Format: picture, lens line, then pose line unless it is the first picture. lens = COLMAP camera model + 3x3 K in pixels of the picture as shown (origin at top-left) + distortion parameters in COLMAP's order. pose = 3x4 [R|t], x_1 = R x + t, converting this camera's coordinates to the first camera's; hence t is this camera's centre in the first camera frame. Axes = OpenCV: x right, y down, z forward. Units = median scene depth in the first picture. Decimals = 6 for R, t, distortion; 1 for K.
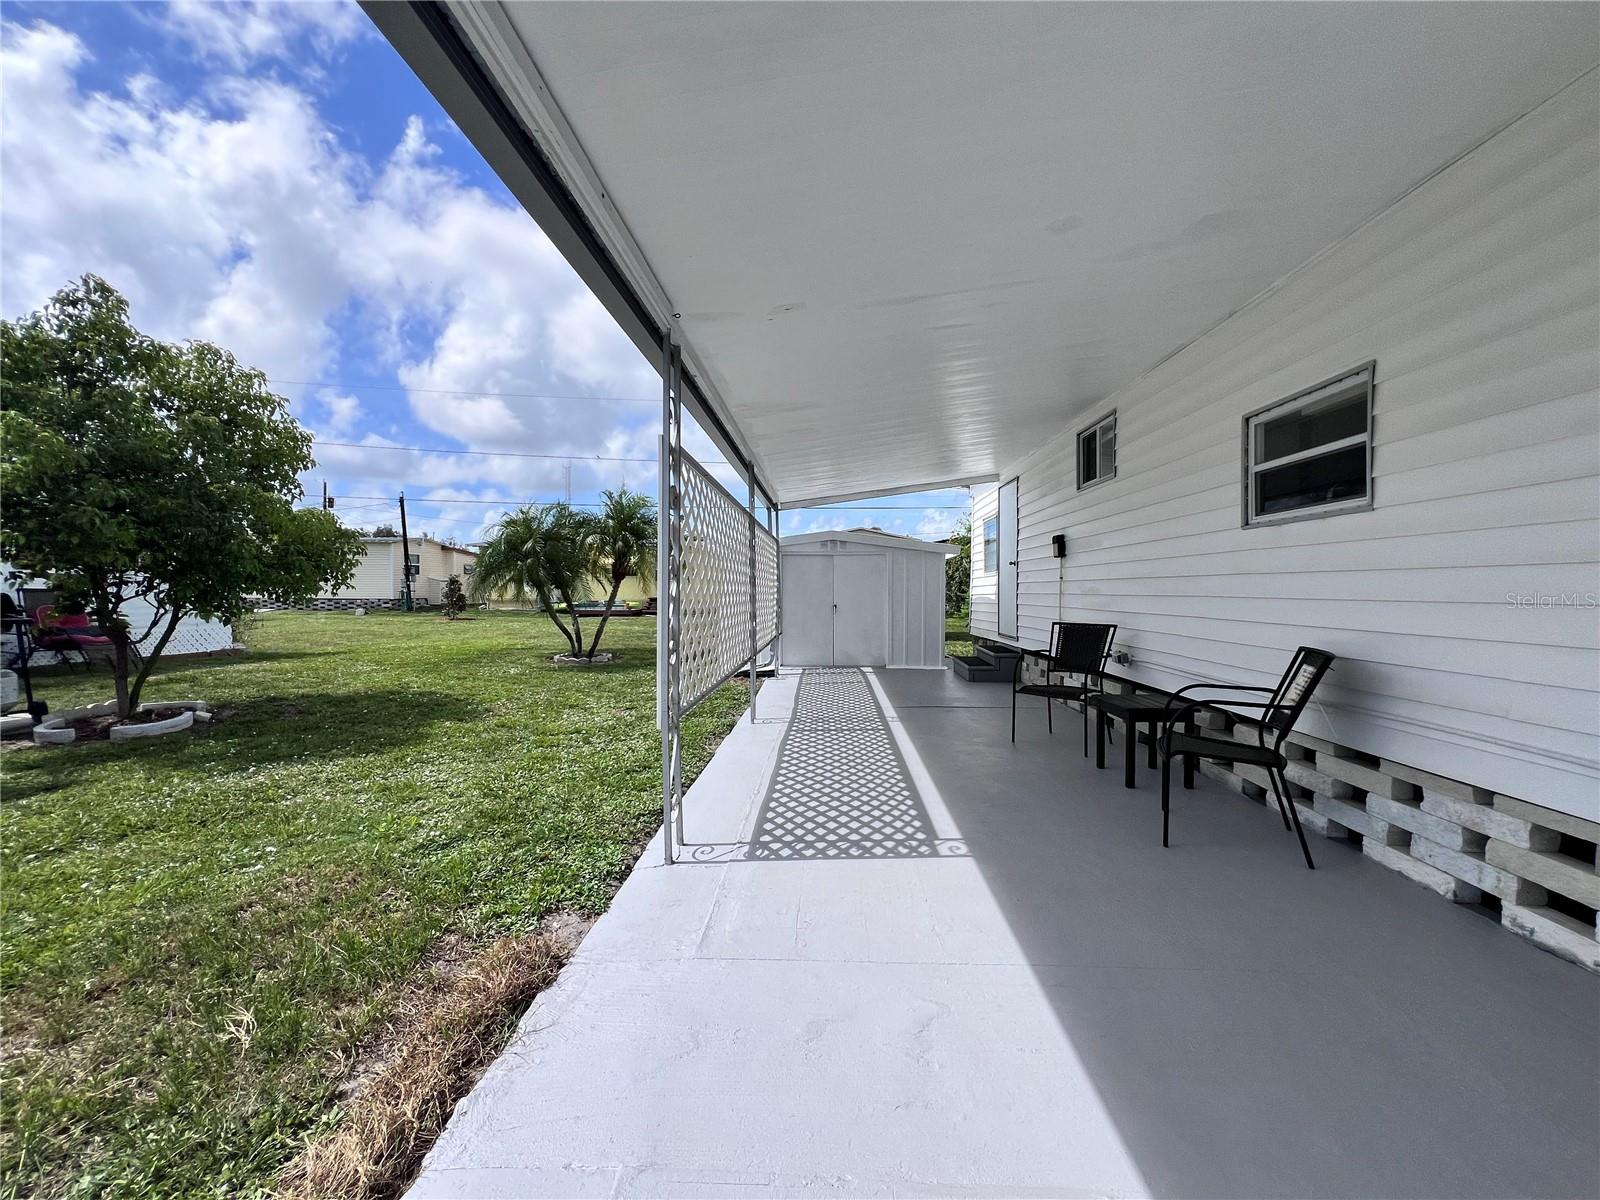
lens RADIAL K [[644.9, 0, 804.7], [0, 644.9, 602.5], [0, 0, 1]] dist [-0.000059, -0.002608]
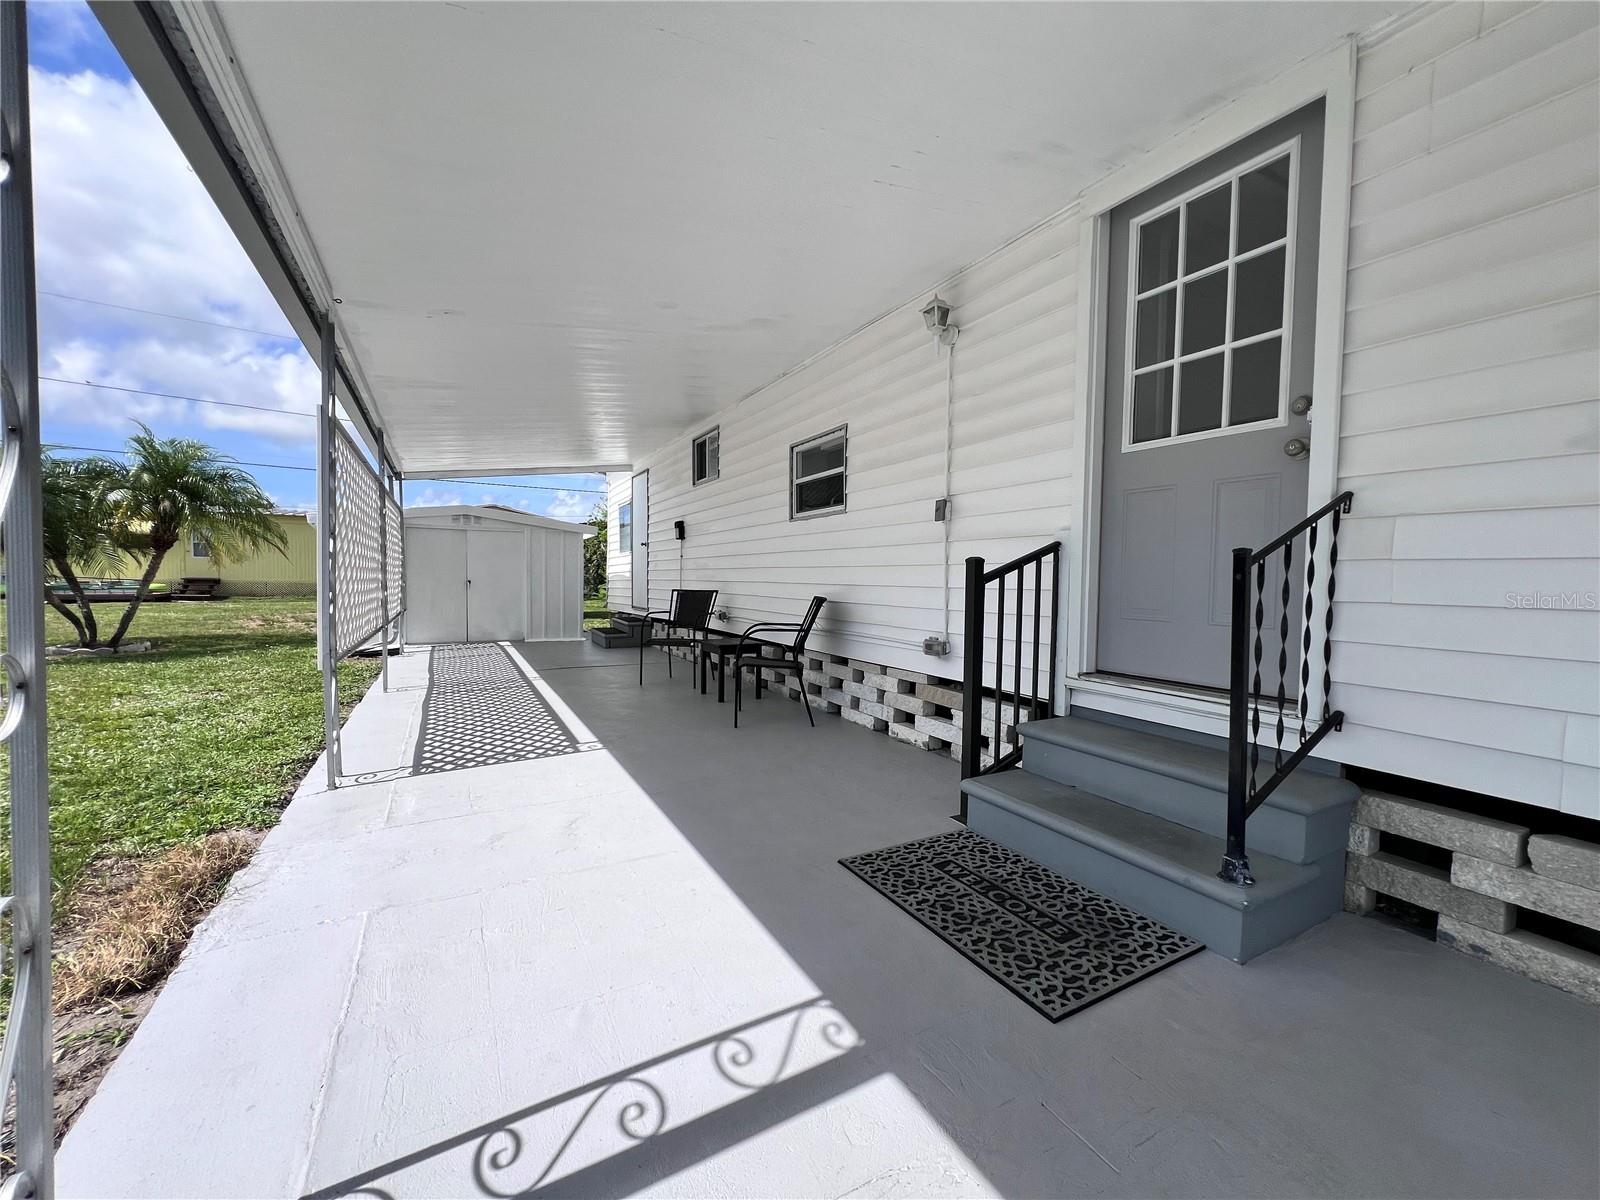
lens RADIAL K [[644.9, 0, 804.7], [0, 644.9, 602.5], [0, 0, 1]] dist [-0.000059, -0.002608]
pose [[0.854718, -0.009422, 0.519007, -0.049094], [-0.001112, 0.999800, 0.019981, 0.032076], [-0.519091, -0.017655, 0.854536, -0.218041]]
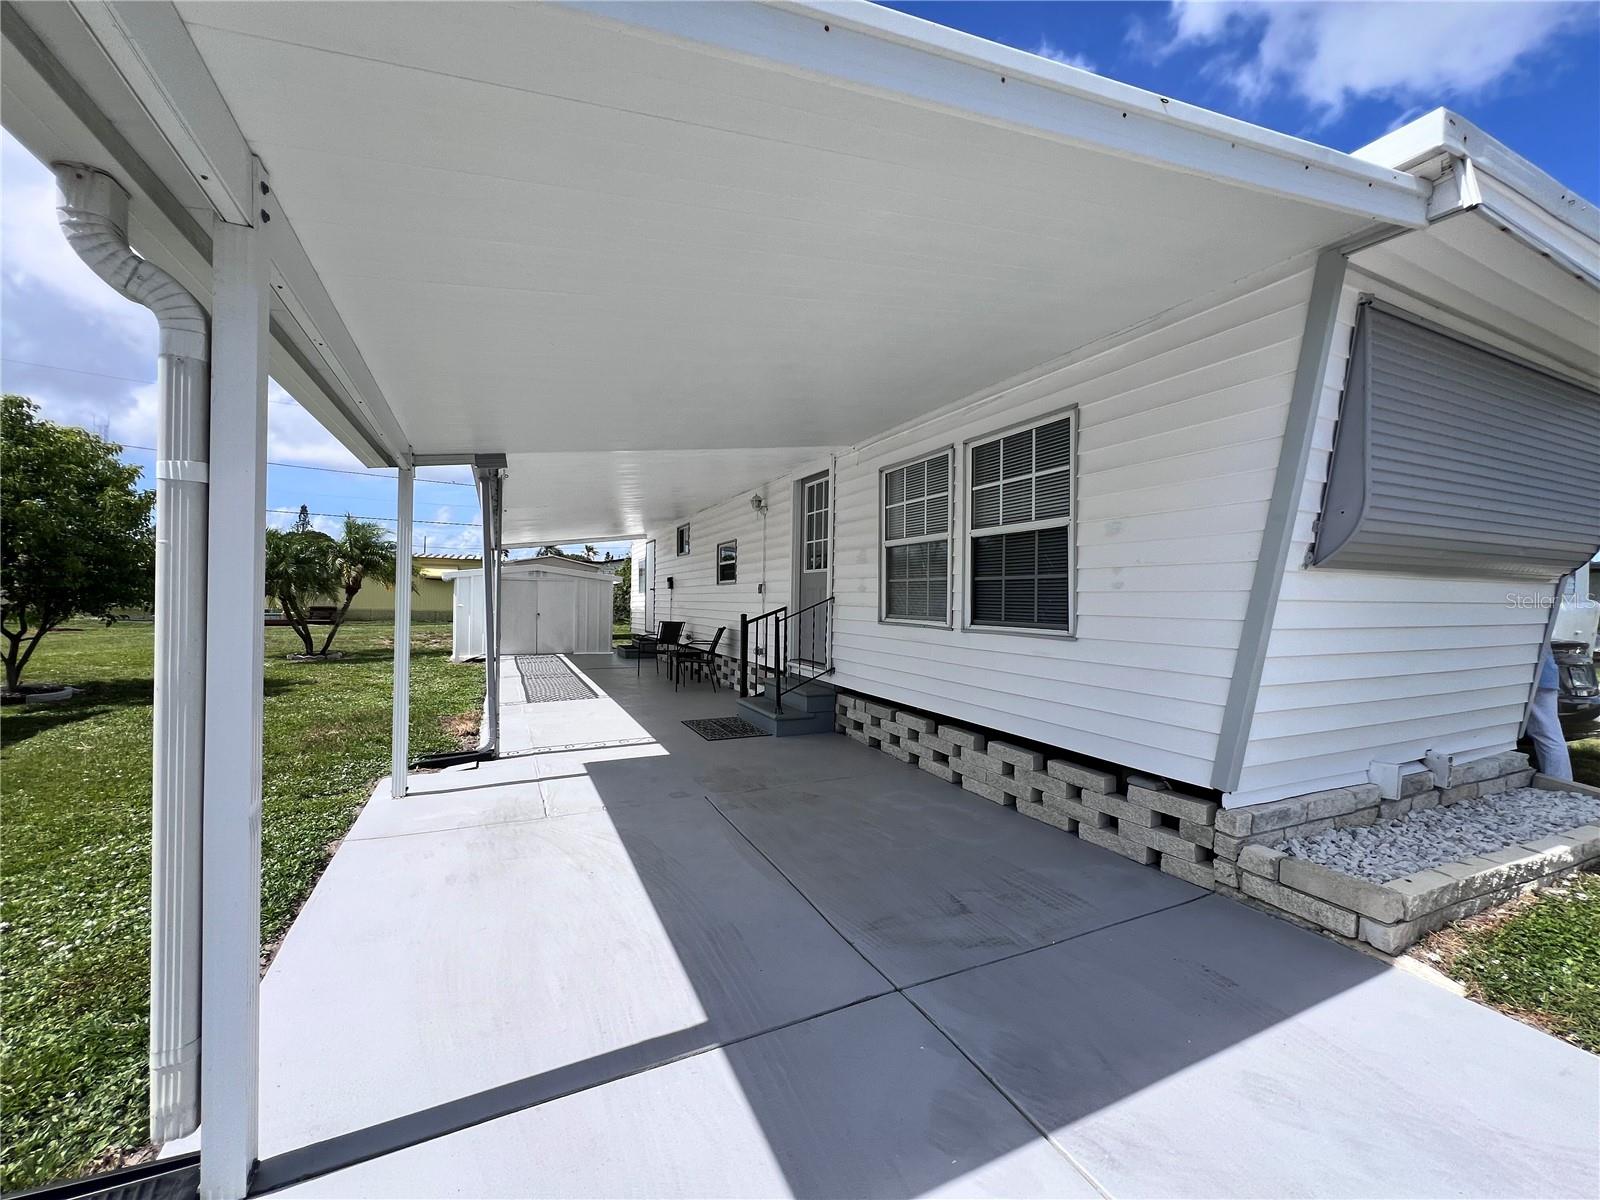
lens RADIAL K [[644.9, 0, 804.7], [0, 644.9, 602.5], [0, 0, 1]] dist [-0.000059, -0.002608]
pose [[0.885584, 0.013033, 0.464297, -0.187974], [-0.005318, 0.999825, -0.017923, 0.004446], [-0.464450, 0.013403, 0.885498, -1.162275]]
